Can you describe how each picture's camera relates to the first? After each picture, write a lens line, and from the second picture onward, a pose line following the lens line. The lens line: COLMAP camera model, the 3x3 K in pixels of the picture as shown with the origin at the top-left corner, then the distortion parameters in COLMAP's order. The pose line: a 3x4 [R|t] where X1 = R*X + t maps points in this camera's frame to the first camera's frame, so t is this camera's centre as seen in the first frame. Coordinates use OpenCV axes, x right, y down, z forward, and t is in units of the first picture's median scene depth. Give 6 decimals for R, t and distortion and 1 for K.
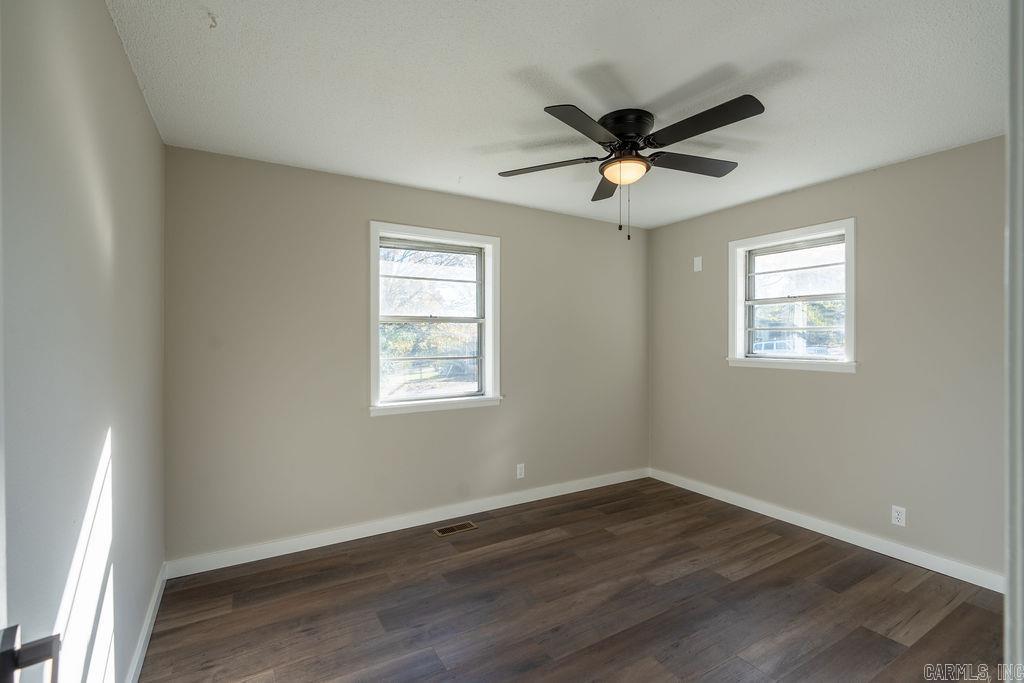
lens RADIAL K [[471.0, 0, 512.0], [0, 471.0, 341.5], [0, 0, 1]] dist [-0.000618, 0.000593]
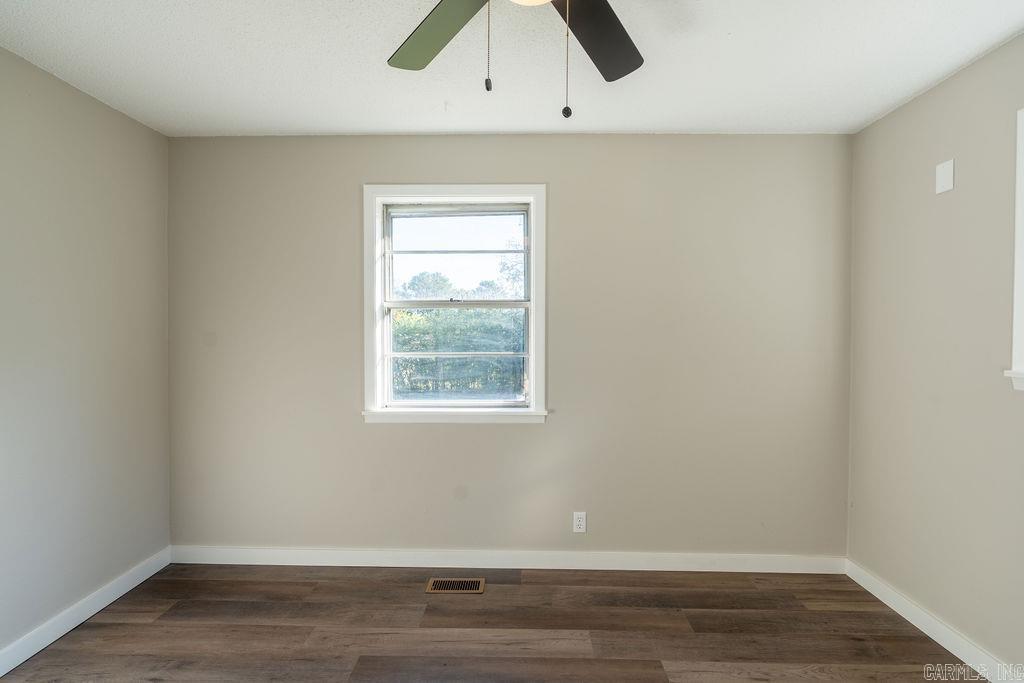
lens RADIAL K [[471.0, 0, 512.0], [0, 471.0, 341.5], [0, 0, 1]] dist [-0.000618, 0.000593]
pose [[0.844706, 0.012563, -0.535083, 0.324846], [-0.007078, 0.999899, 0.012302, 0.004423], [0.535184, -0.006605, 0.844710, 0.400028]]
